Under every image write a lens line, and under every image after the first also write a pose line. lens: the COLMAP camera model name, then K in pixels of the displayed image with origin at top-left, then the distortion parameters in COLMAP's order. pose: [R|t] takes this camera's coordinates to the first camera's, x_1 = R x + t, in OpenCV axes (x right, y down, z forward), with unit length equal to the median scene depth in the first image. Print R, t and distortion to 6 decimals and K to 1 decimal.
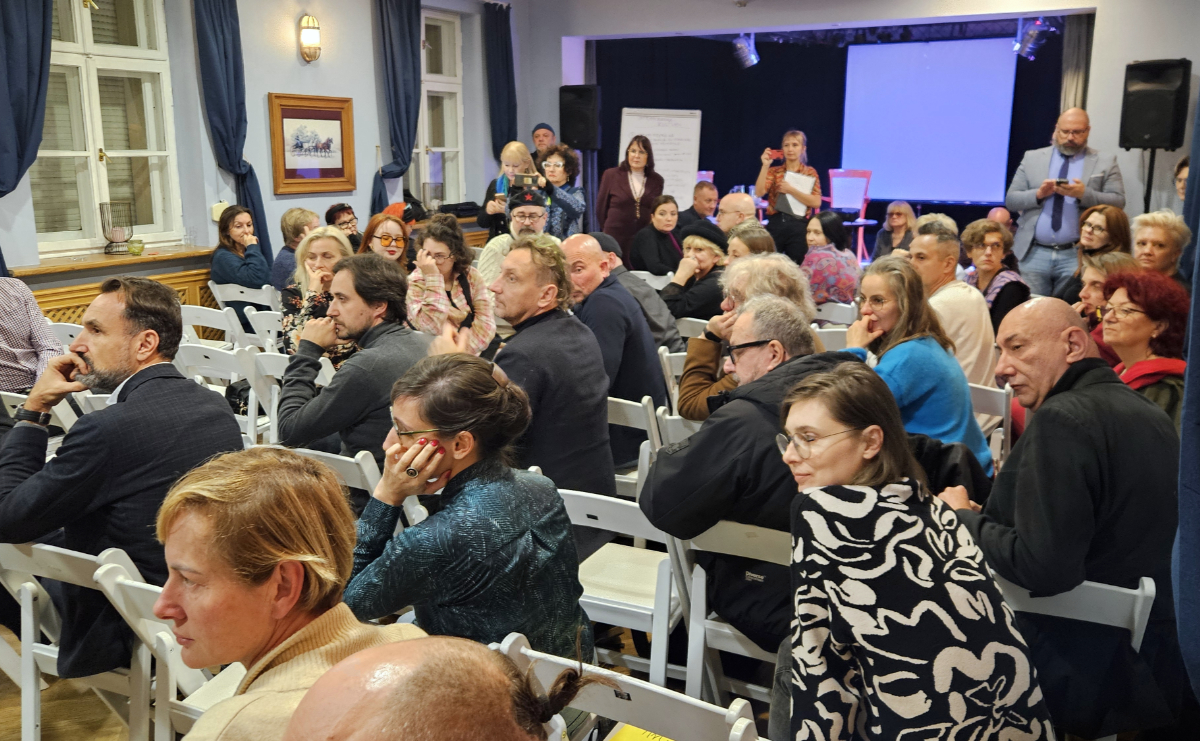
lens RADIAL K [[1057.8, 0, 600.0], [0, 1057.8, 370.5], [0, 0, 1]] dist [0.069970, -0.005342]
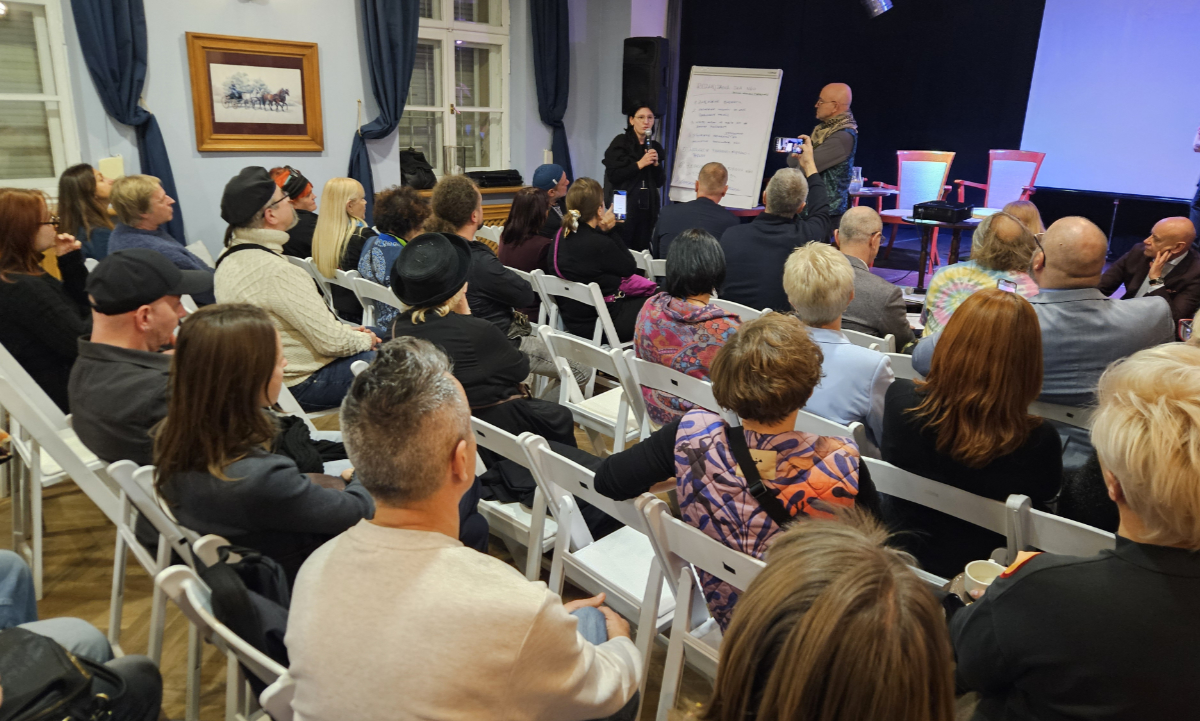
lens RADIAL K [[823.5, 0, 573.6], [0, 823.5, 357.8], [0, 0, 1]] dist [0.103791, -0.087096]
pose [[0.927351, 0.137459, -0.348029, 0.239369], [-0.108801, 0.988951, 0.100690, -0.091791], [0.358025, -0.055509, 0.932061, 0.415763]]
